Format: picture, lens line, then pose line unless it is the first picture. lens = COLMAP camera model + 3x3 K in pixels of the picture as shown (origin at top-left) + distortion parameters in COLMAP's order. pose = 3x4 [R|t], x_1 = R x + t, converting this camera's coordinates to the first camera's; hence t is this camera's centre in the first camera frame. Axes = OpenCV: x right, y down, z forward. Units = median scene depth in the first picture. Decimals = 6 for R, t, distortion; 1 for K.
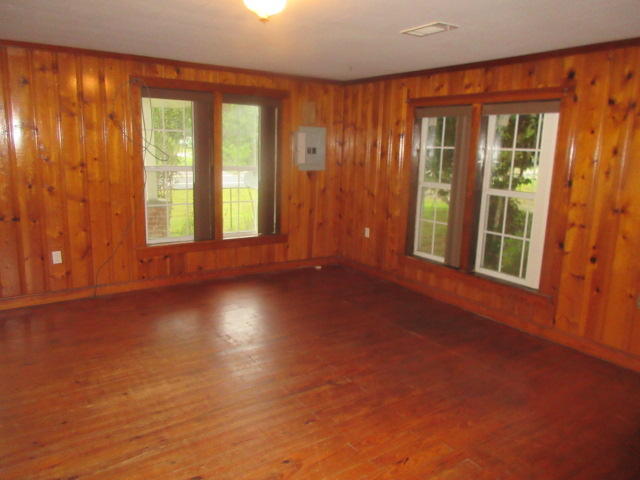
lens RADIAL K [[476.8, 0, 319.2], [0, 476.8, 238.7], [0, 0, 1]] dist [0.005182, 0.002766]
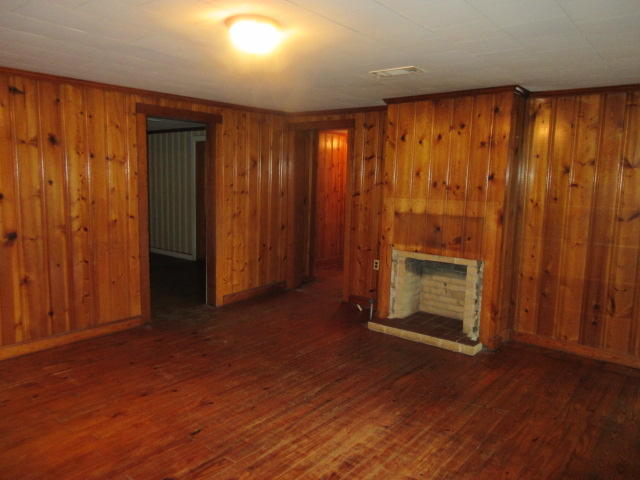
lens RADIAL K [[476.8, 0, 318.0], [0, 476.8, 238.1], [0, 0, 1]] dist [0.005182, 0.002766]
pose [[-0.958651, -0.010319, -0.284397, 0.025814], [-0.097716, 0.950520, 0.294896, -0.337817], [0.267282, 0.310492, -0.912225, 1.735505]]
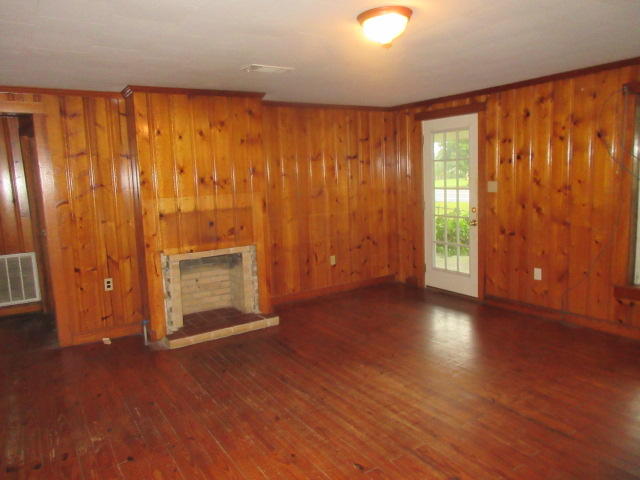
lens RADIAL K [[476.8, 0, 319.6], [0, 476.8, 240.0], [0, 0, 1]] dist [0.005182, 0.002766]
pose [[-0.024845, 0.115283, -0.993022, 0.773429], [-0.149580, 0.981718, 0.117714, -0.132899], [0.988437, 0.151461, -0.007147, 0.784020]]
